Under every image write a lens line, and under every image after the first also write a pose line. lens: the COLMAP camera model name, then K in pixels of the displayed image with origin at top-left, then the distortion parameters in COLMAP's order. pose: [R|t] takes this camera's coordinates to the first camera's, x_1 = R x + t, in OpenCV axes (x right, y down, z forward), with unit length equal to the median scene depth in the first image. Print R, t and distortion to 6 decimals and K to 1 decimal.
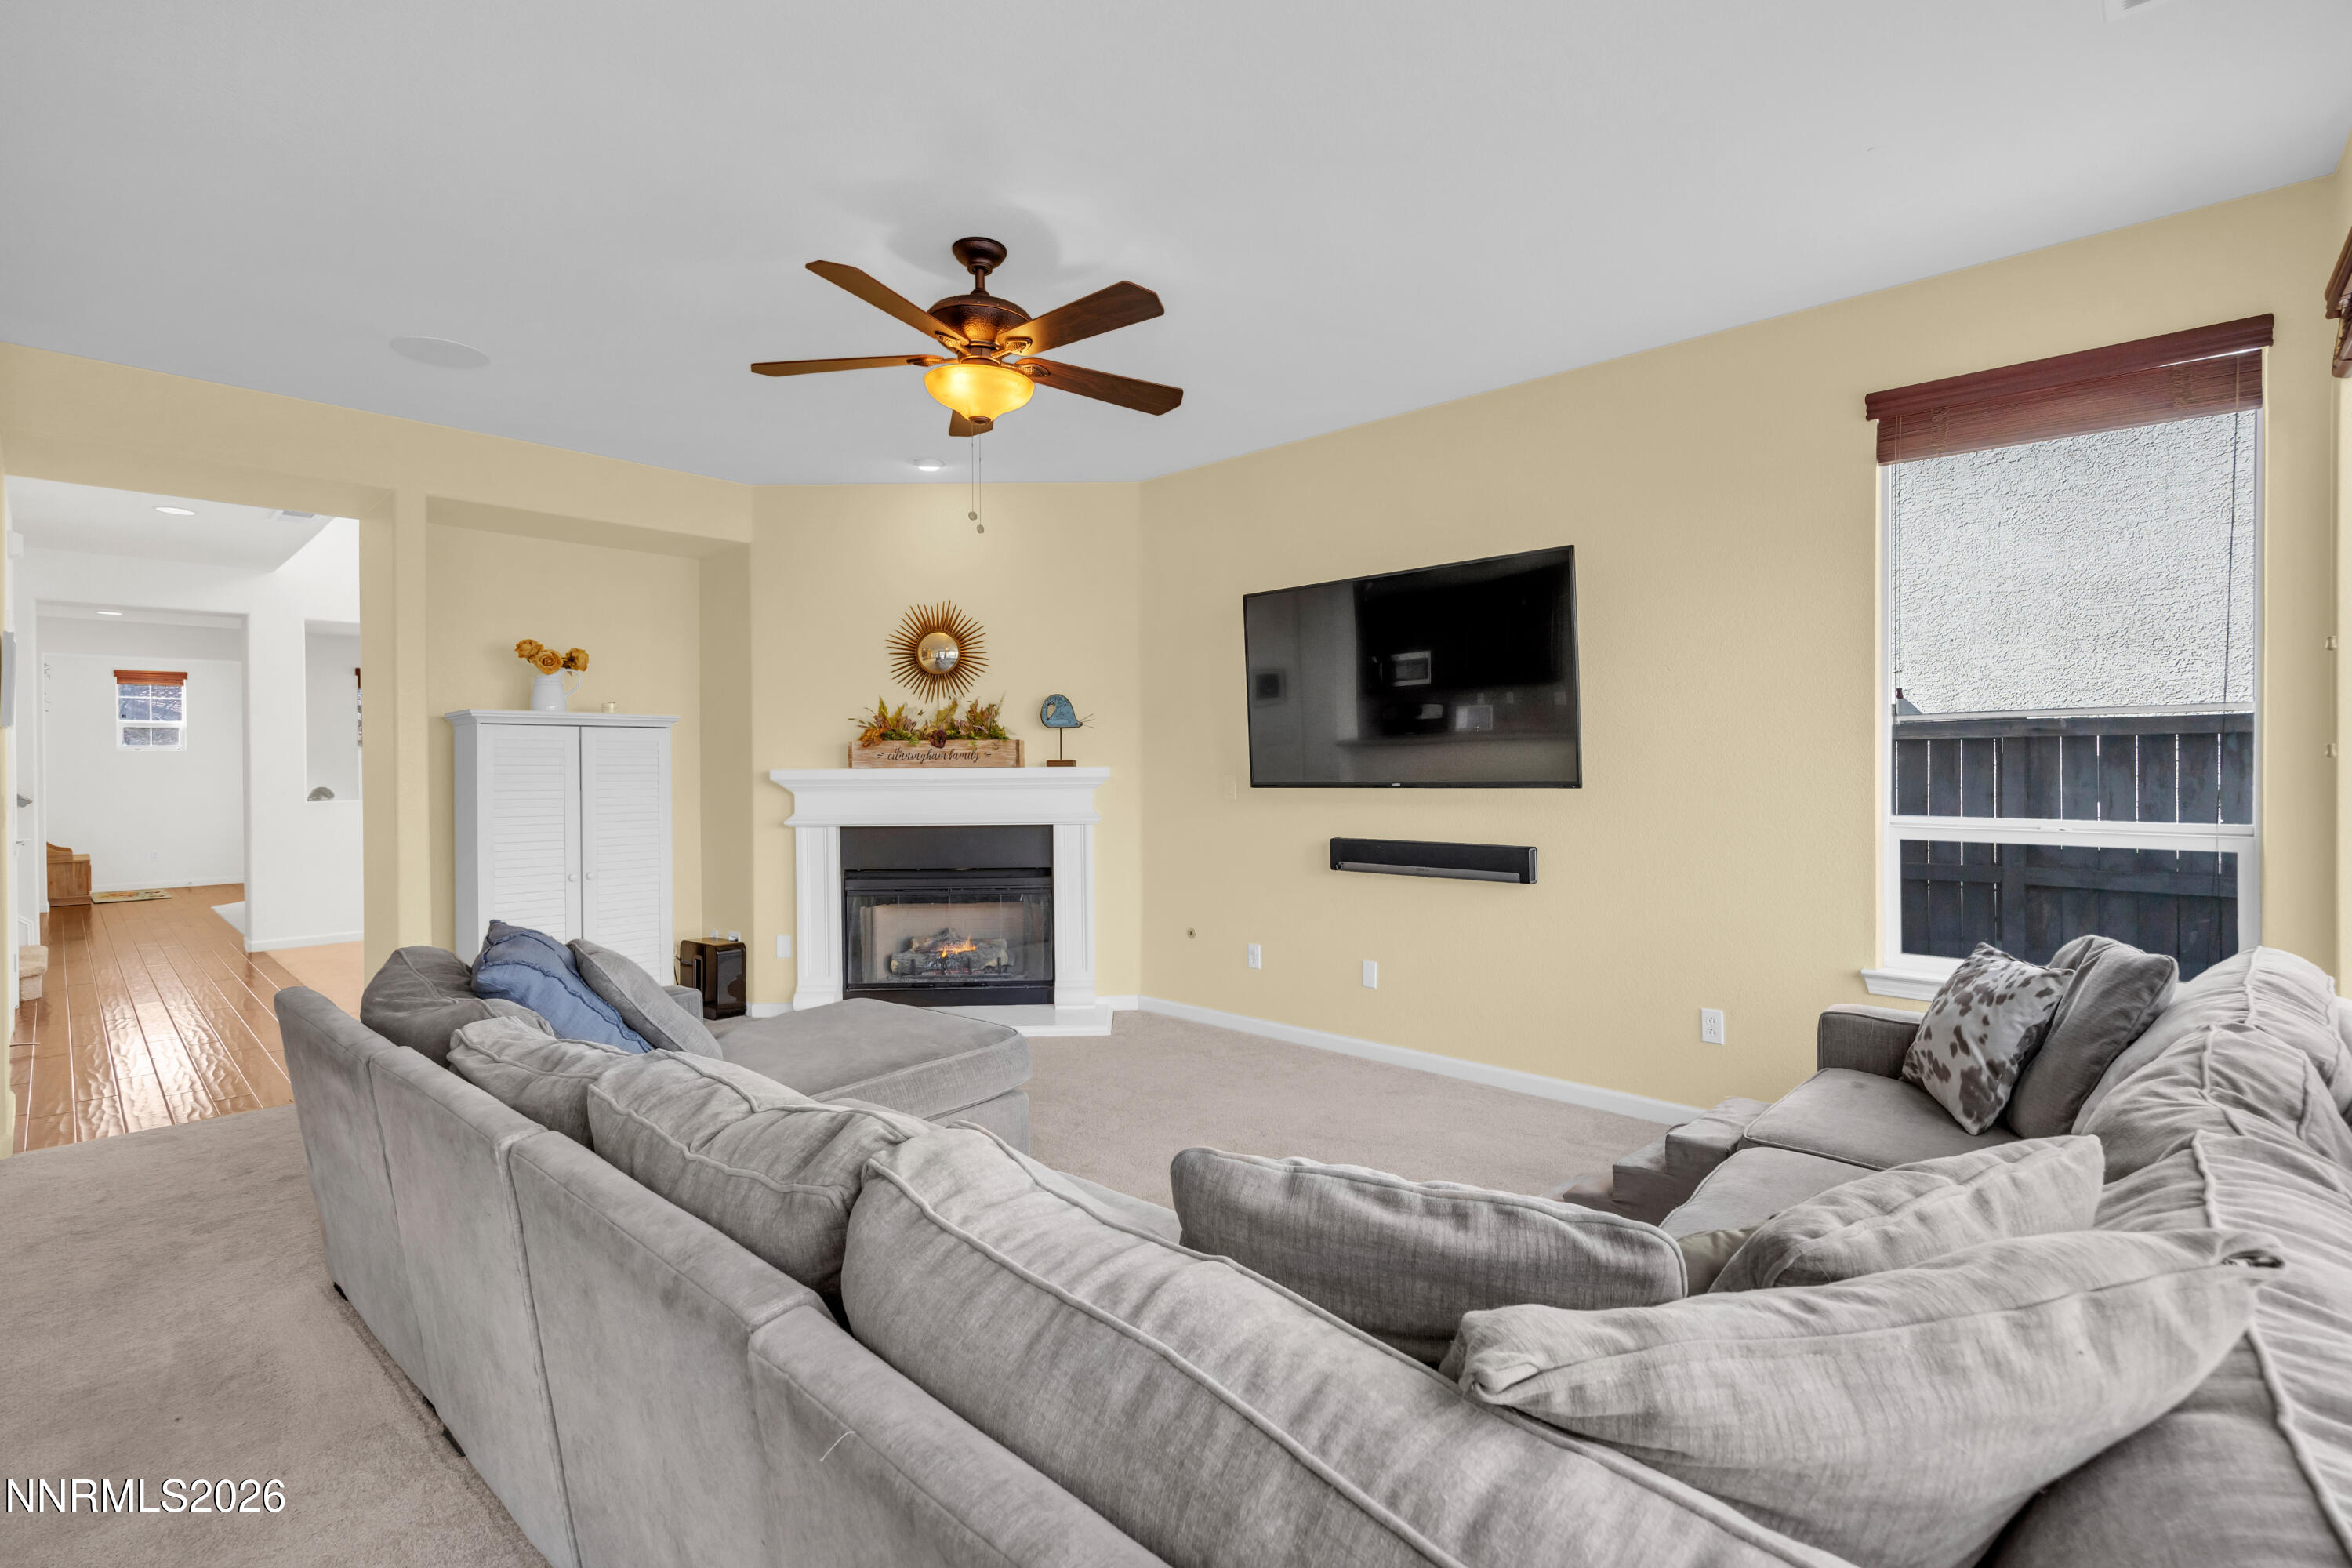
lens RADIAL K [[1055.9, 0, 1198.7], [0, 1055.9, 773.3], [0, 0, 1]] dist [-0.013001, 0.001476]
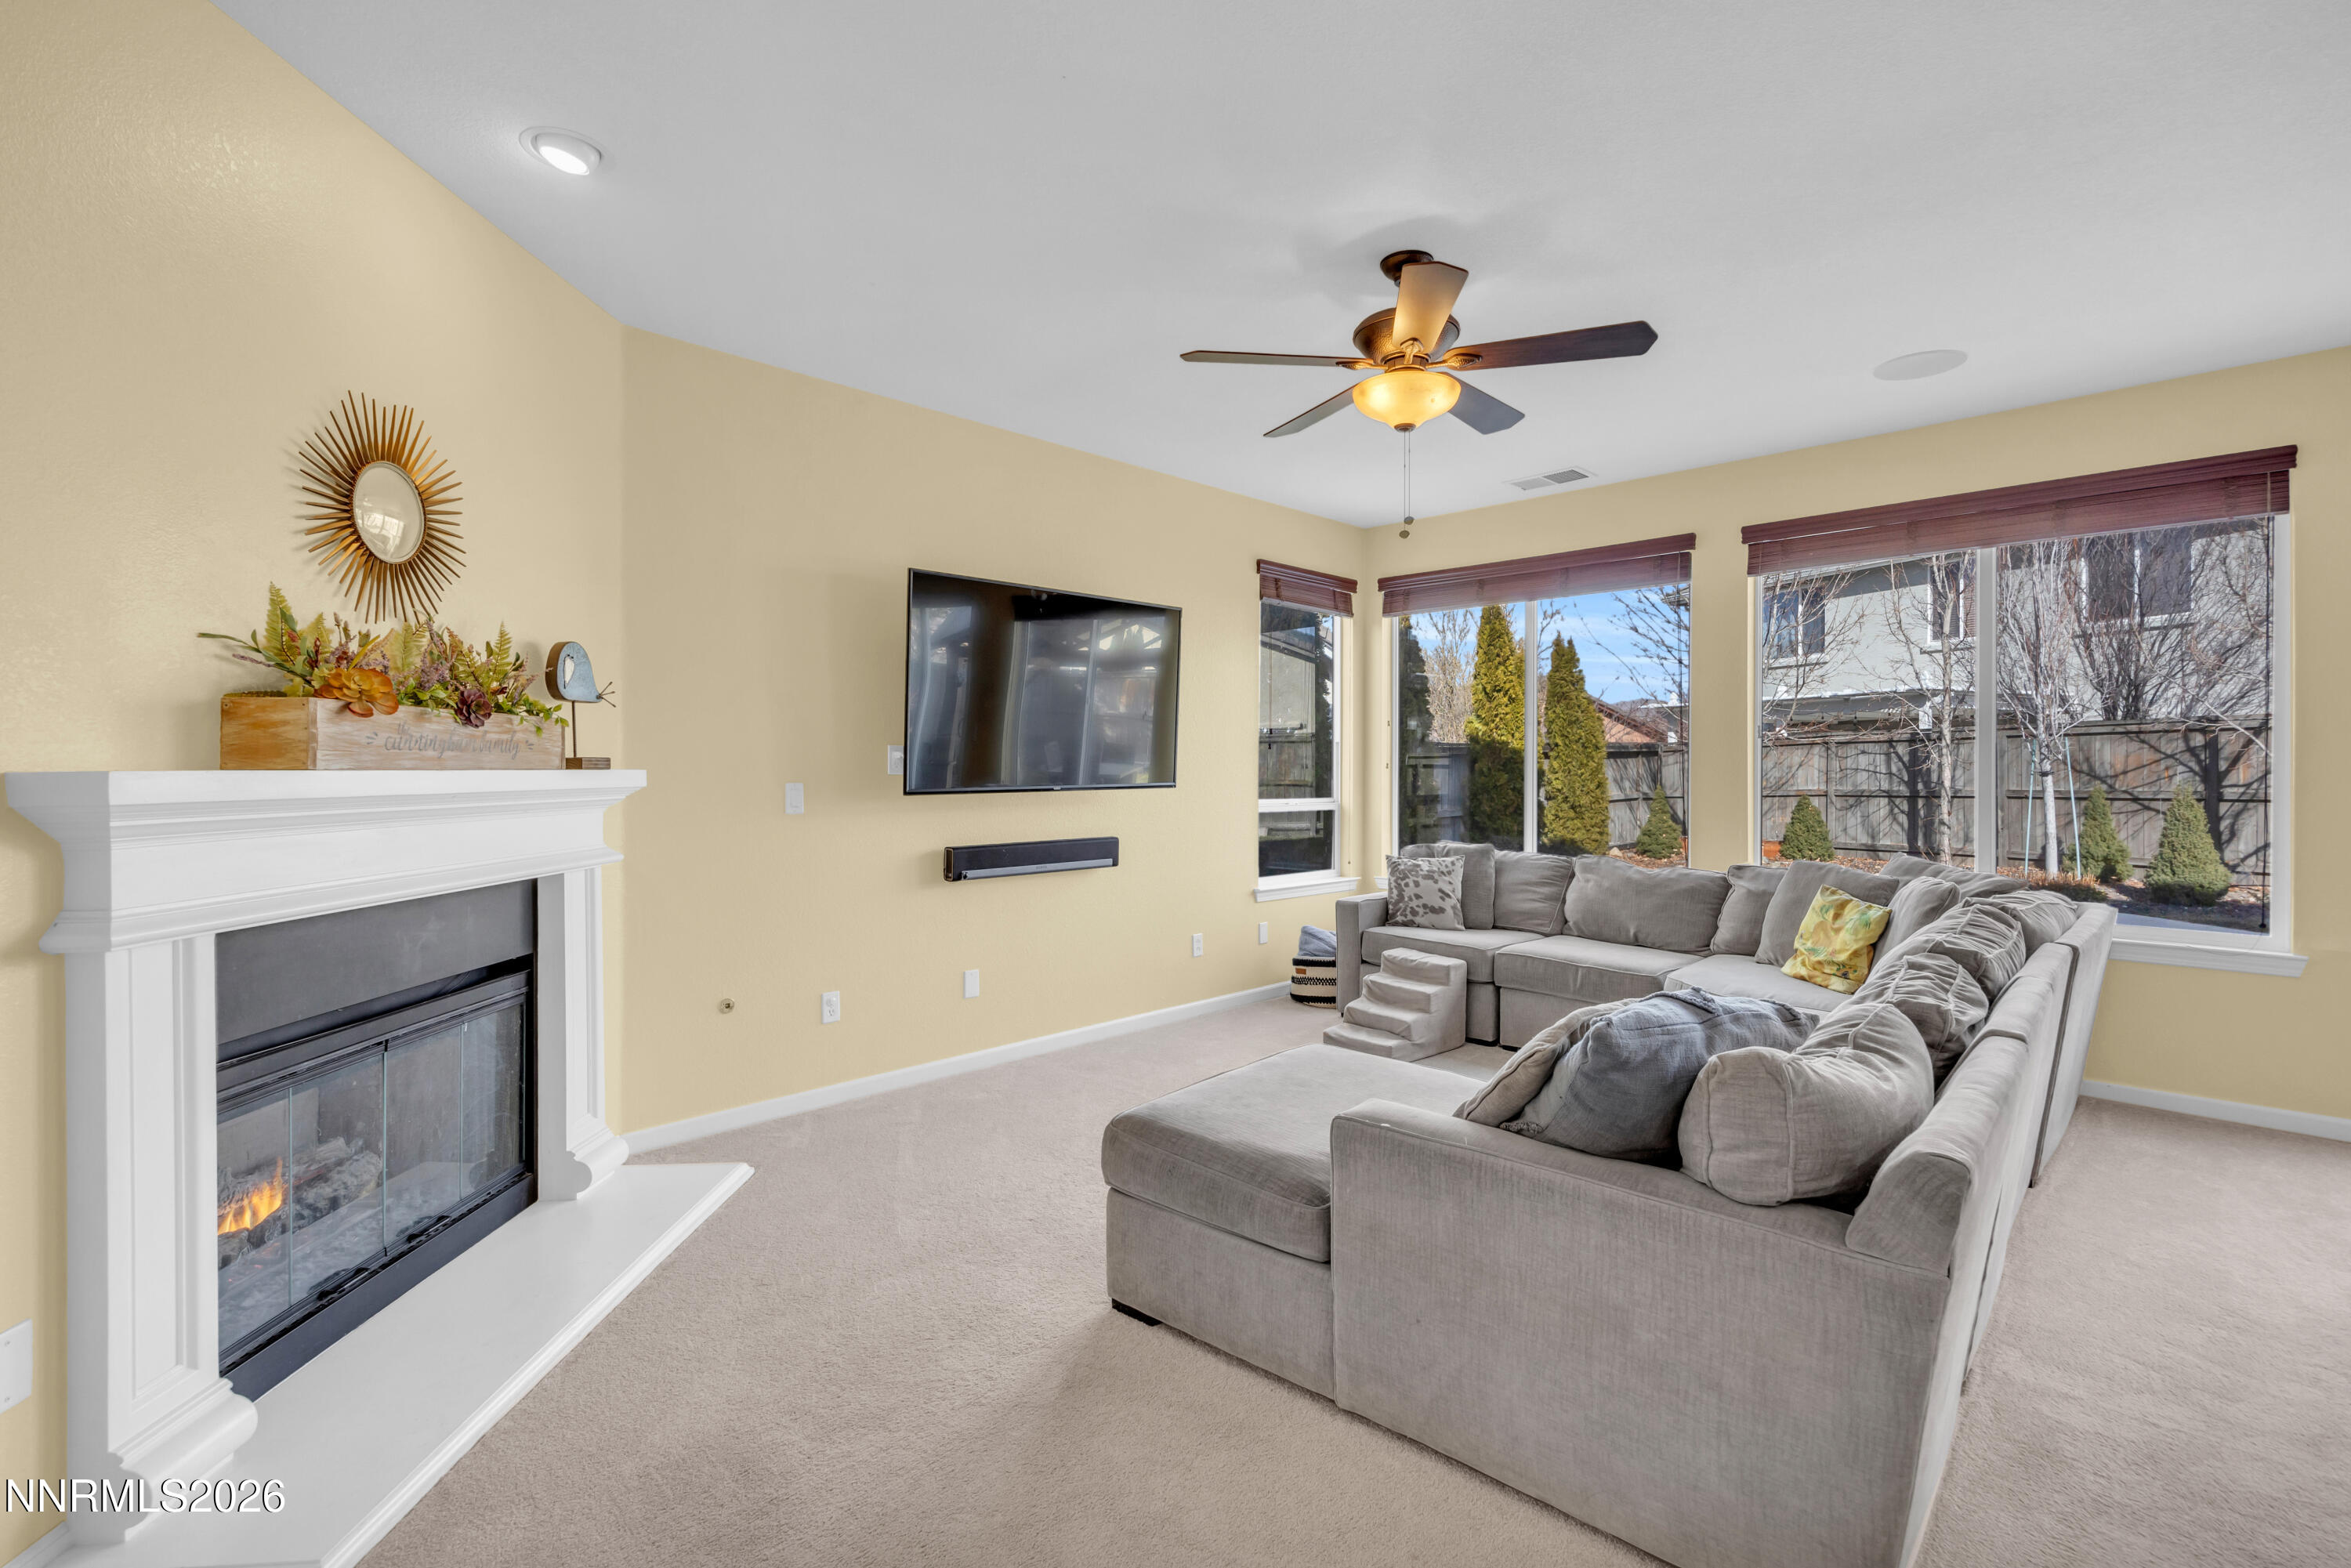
lens RADIAL K [[1055.4, 0, 1169.2], [0, 1055.4, 778.9], [0, 0, 1]] dist [-0.013001, 0.001476]
pose [[0.044959, -0.001511, 0.998988, -0.685991], [0.010799, 0.999941, 0.001027, 0.001379], [-0.998930, 0.010742, 0.044972, 0.656487]]
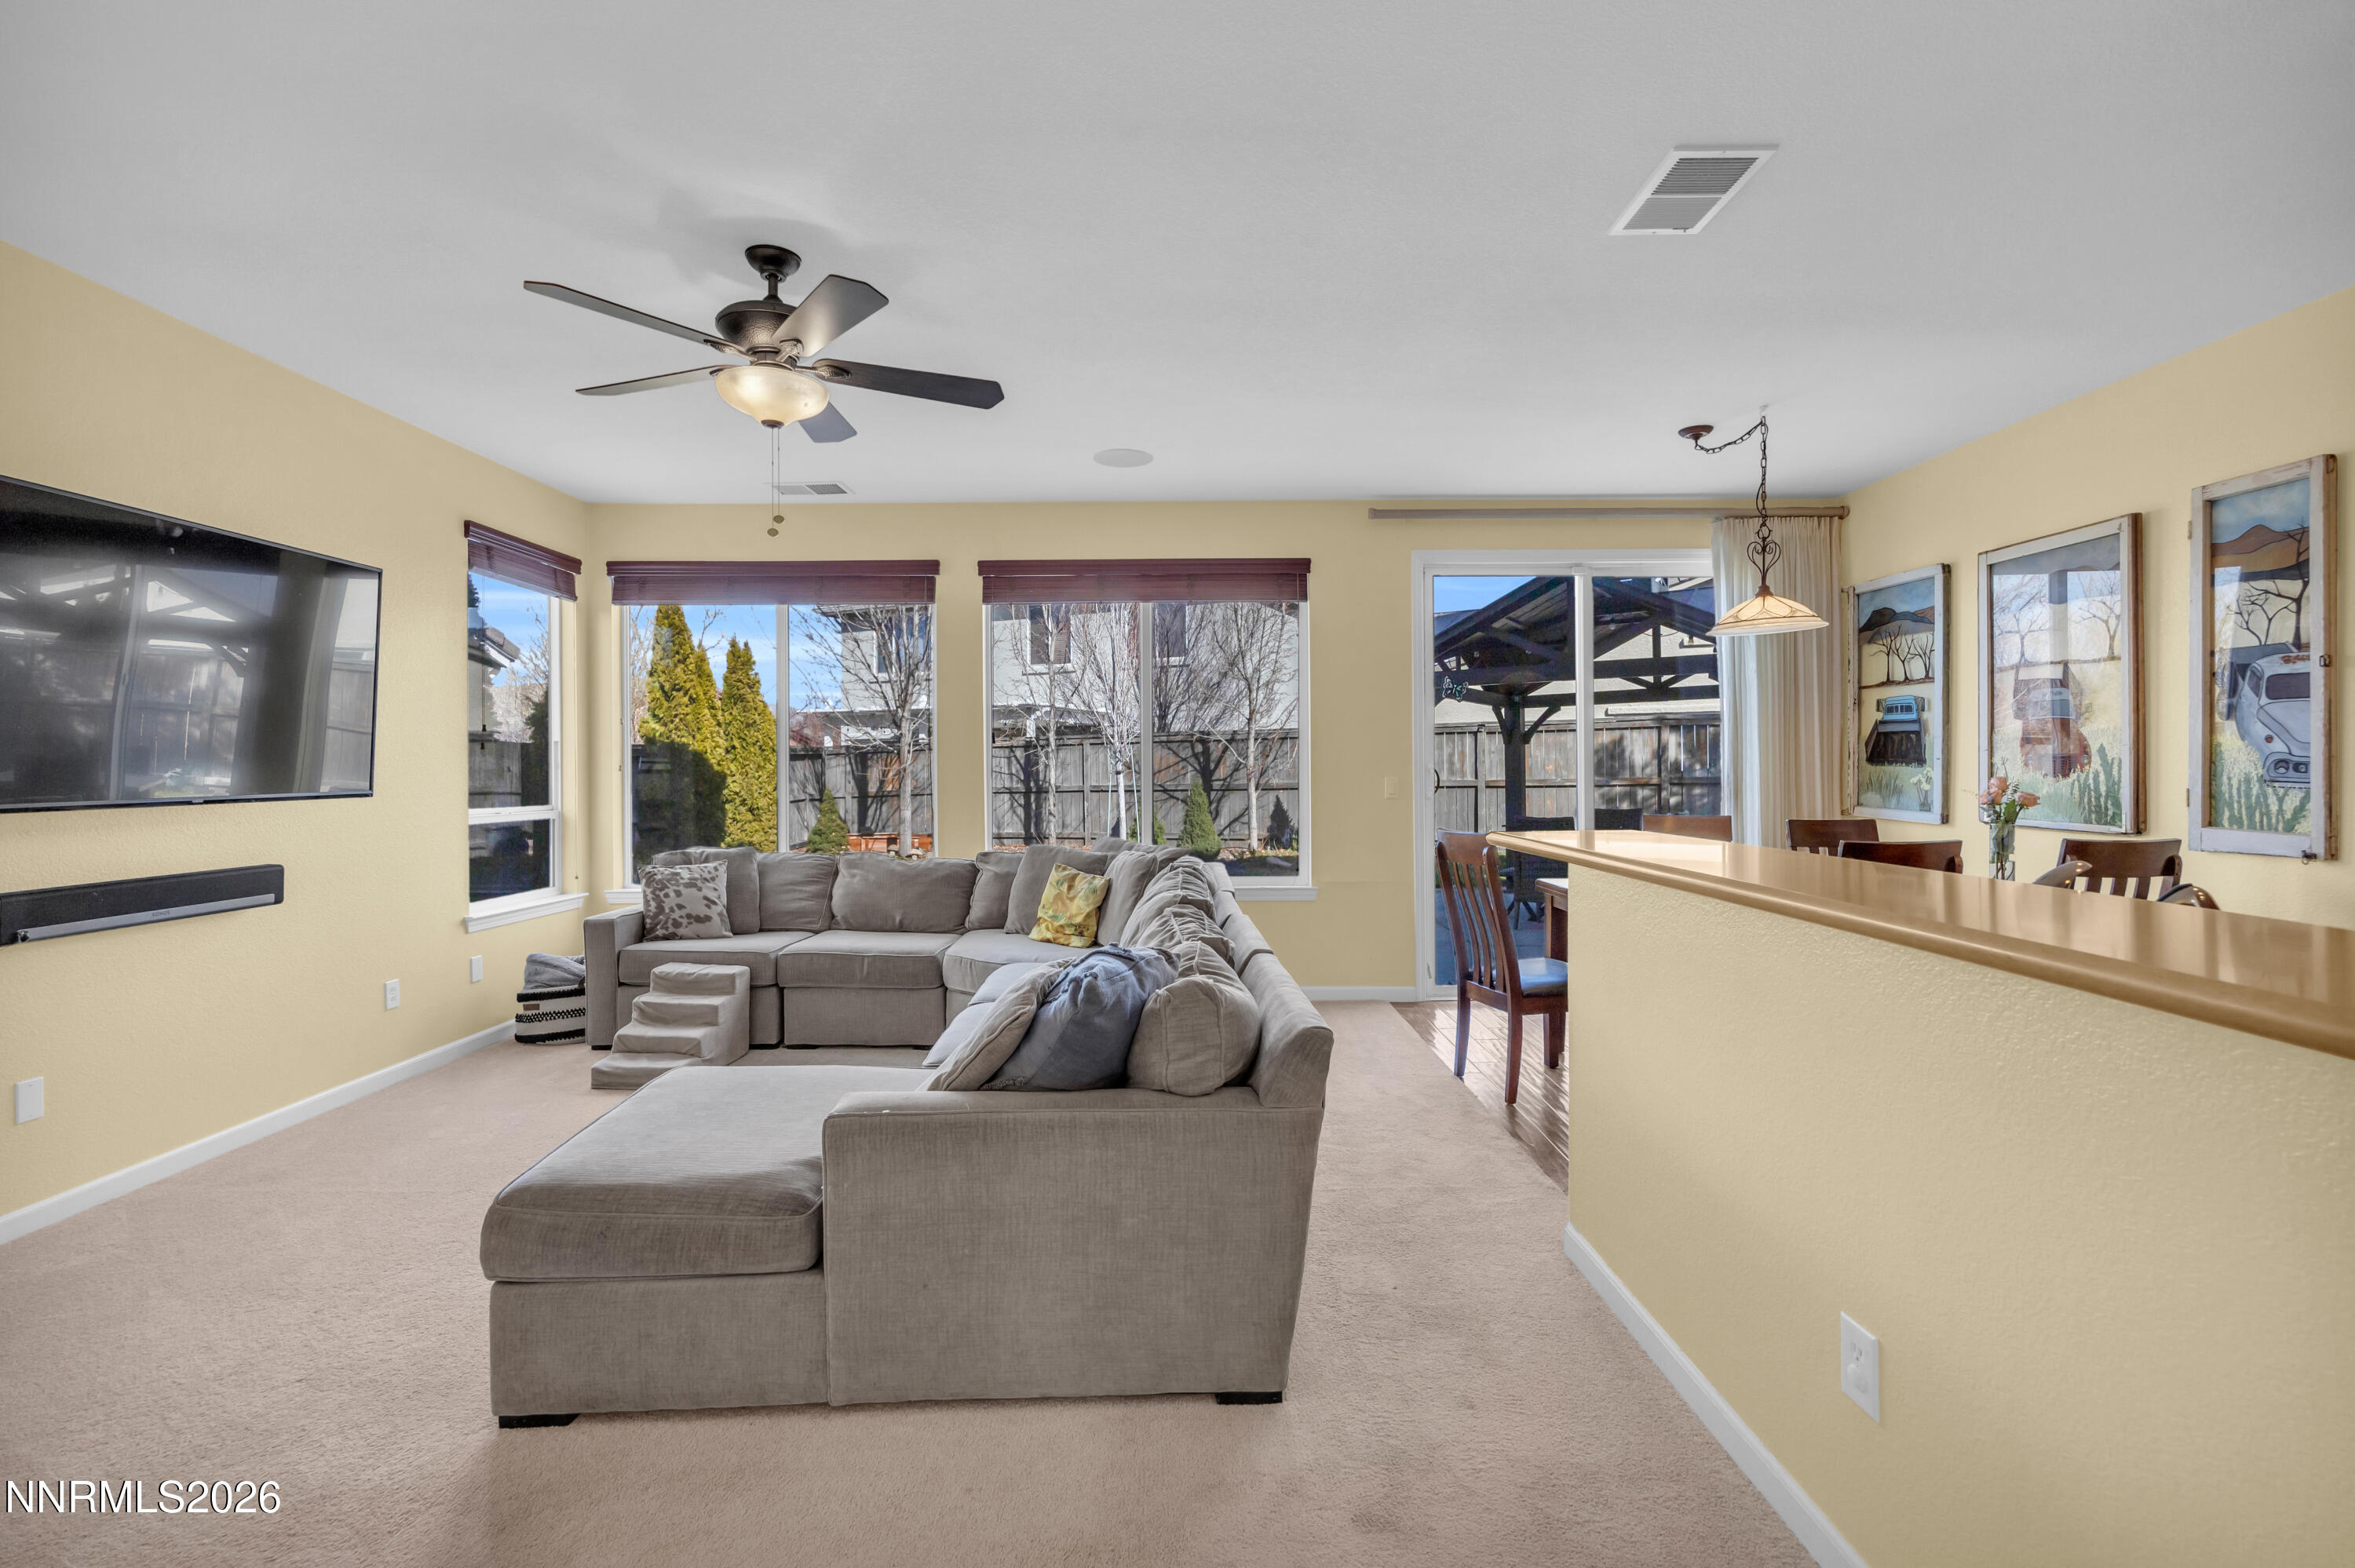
lens RADIAL K [[1057.1, 0, 1178.6], [0, 1057.1, 780.0], [0, 0, 1]] dist [-0.013001, 0.001476]
pose [[-0.676208, 0.004148, 0.736699, -0.670564], [0.019433, 0.999737, 0.012209, 0.000408], [-0.736455, 0.022572, -0.676110, 0.773954]]
